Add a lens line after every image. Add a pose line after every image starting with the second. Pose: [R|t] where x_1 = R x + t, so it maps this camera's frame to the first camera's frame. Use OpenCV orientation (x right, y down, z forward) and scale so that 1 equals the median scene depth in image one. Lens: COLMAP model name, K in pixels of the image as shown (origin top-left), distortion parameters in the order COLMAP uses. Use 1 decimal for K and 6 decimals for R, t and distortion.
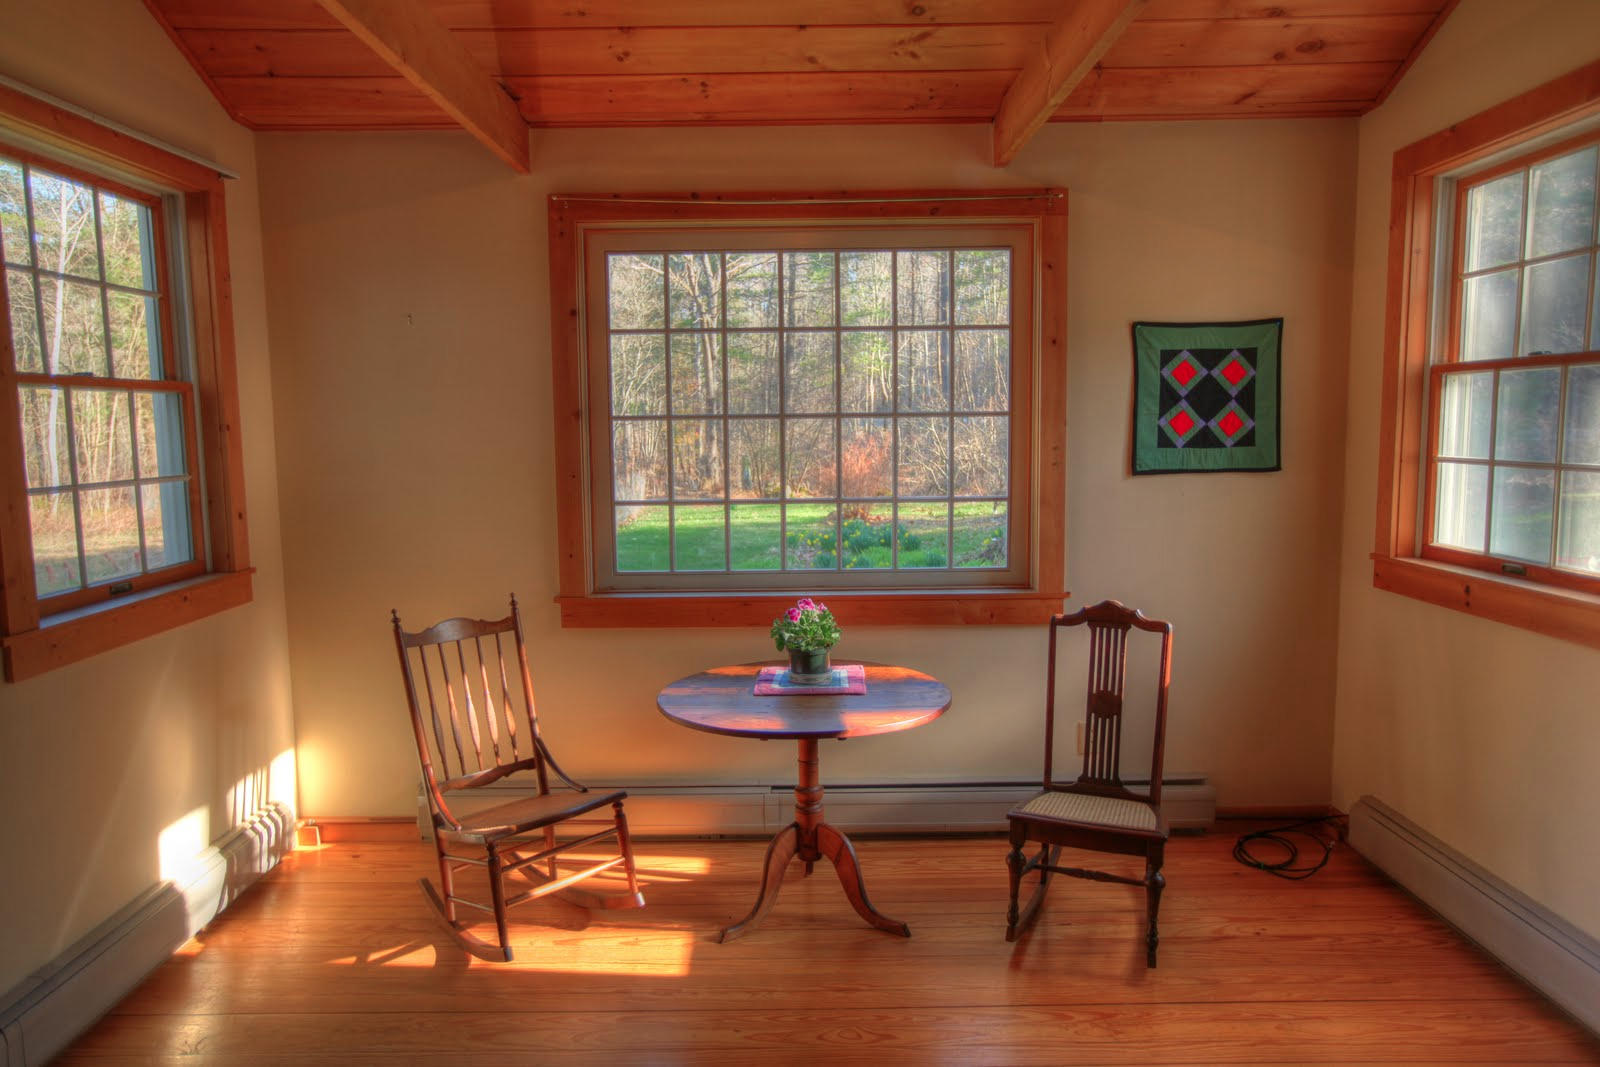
lens RADIAL K [[1059.0, 0, 798.1], [0, 1059.0, 532.5], [0, 0, 1]] dist [-0.006998, 0.005859]
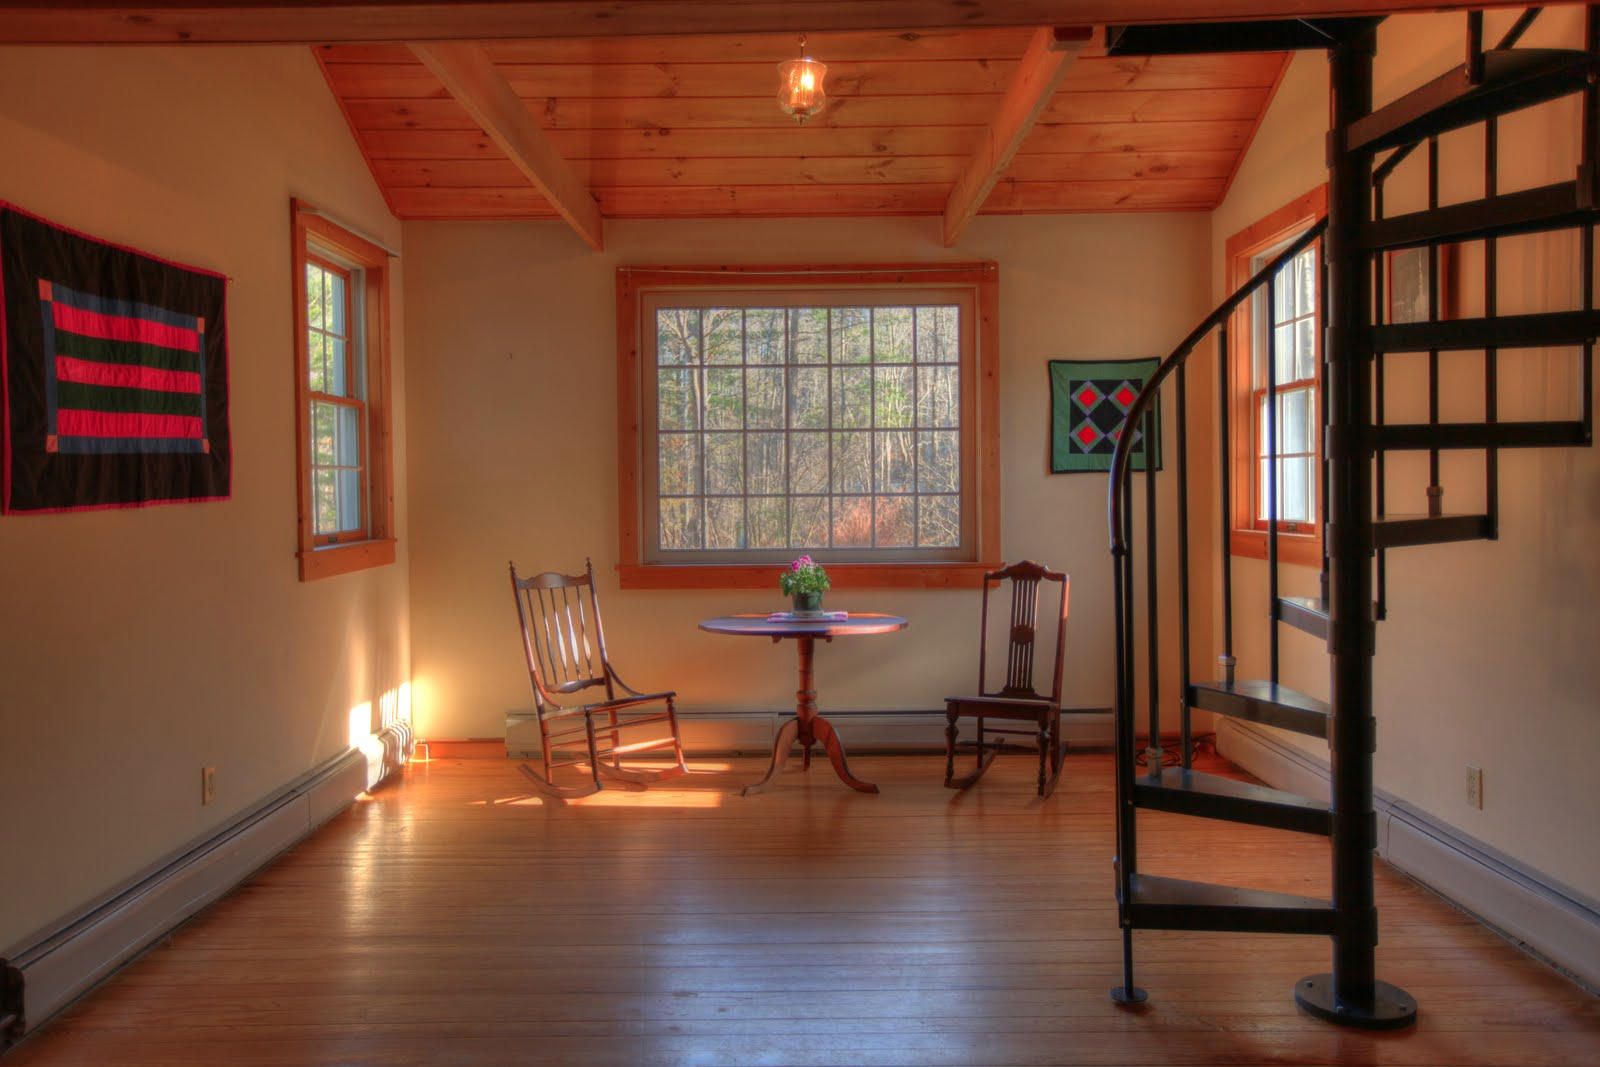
lens RADIAL K [[1289.3, 0, 799.4], [0, 1289.3, 532.5], [0, 0, 1]] dist [0.004341, -0.005370]
pose [[0.999997, 0.002125, -0.001503, 0.002700], [-0.002225, 0.997568, -0.069663, 0.144820], [0.001351, 0.069667, 0.997569, -0.667421]]
